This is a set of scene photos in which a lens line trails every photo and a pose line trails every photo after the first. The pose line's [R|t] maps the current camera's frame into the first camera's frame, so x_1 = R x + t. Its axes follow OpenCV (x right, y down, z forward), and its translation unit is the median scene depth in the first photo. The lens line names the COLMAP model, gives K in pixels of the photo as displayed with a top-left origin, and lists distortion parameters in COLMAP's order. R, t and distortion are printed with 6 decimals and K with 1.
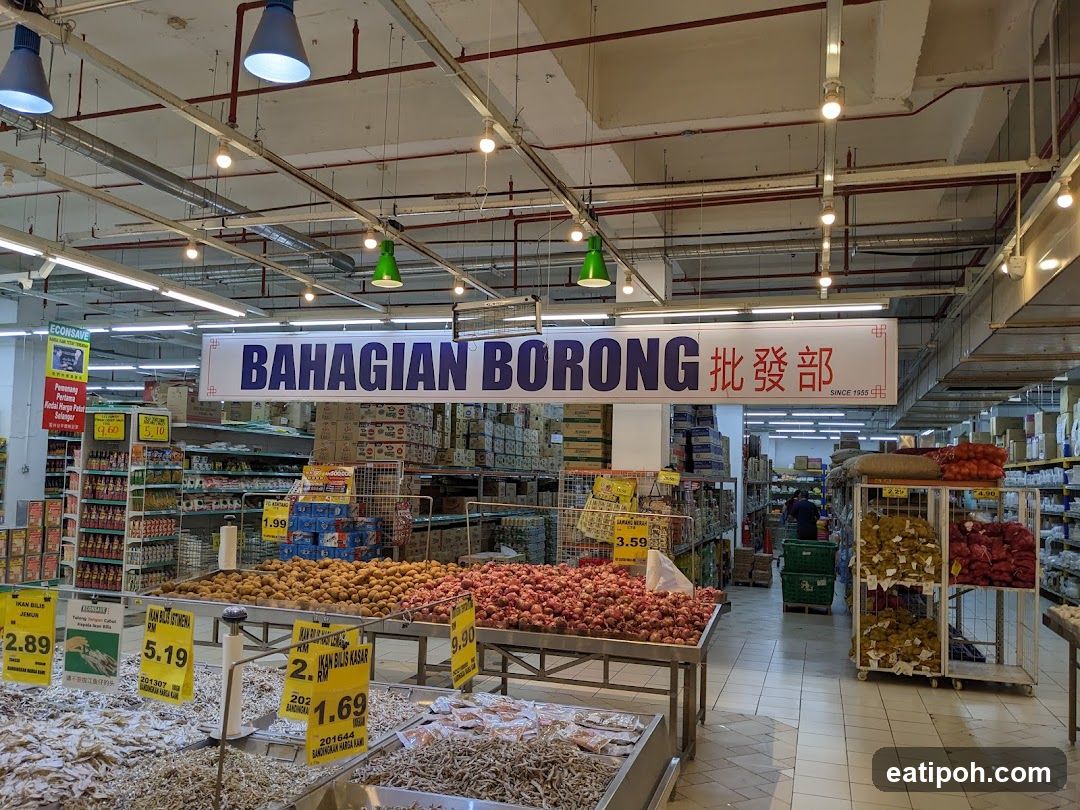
lens RADIAL K [[855.2, 0, 540.0], [0, 855.2, 407.2], [0, 0, 1]] dist [0.006597, 0.002007]
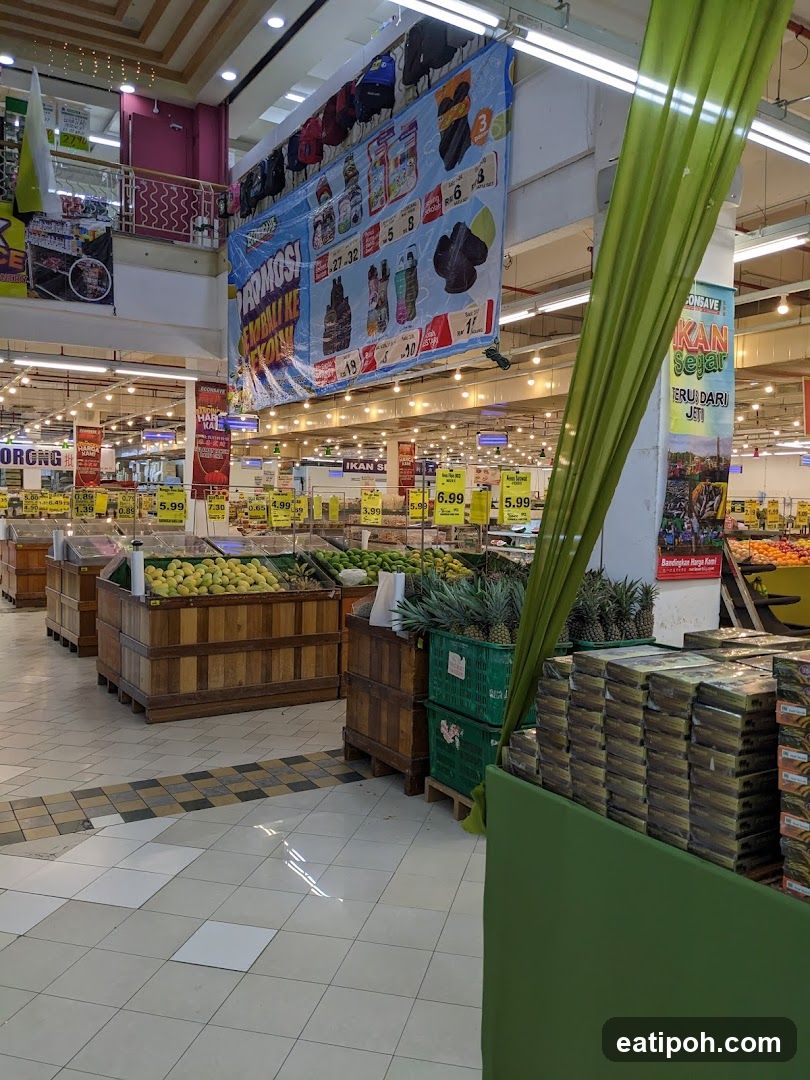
lens RADIAL K [[855.2, 0, 405.0], [0, 855.2, 541.4], [0, 0, 1]] dist [0.006597, 0.002007]
pose [[0.644992, -0.060810, 0.761766, -1.402735], [-0.053249, 0.990830, 0.124183, -0.197229], [-0.762332, -0.120660, 0.635839, -2.056322]]
